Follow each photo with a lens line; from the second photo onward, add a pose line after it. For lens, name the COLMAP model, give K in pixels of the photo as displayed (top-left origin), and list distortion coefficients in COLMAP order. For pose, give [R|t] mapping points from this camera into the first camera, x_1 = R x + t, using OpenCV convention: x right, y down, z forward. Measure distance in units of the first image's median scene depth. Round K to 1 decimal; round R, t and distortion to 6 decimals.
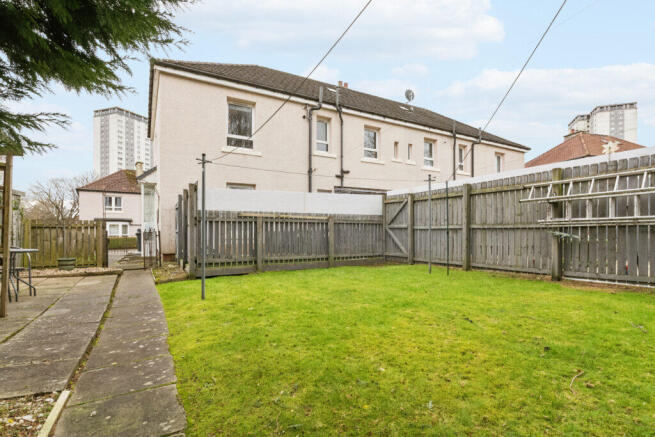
lens RADIAL K [[312.8, 0, 326.8], [0, 312.8, 224.2], [0, 0, 1]] dist [-0.003112, -0.000024]
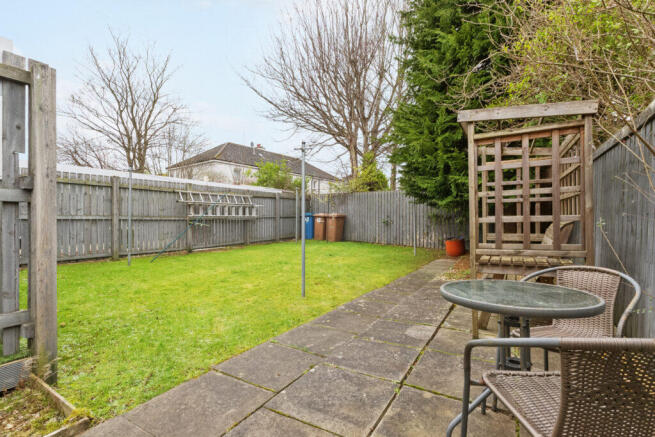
lens RADIAL K [[312.8, 0, 327.8], [0, 312.8, 221.6], [0, 0, 1]] dist [-0.003112, -0.000024]
pose [[-0.462127, -0.001934, 0.886811, -1.039443], [-0.020144, 0.999762, -0.008317, 0.018978], [-0.886585, -0.021707, -0.462057, 1.132485]]
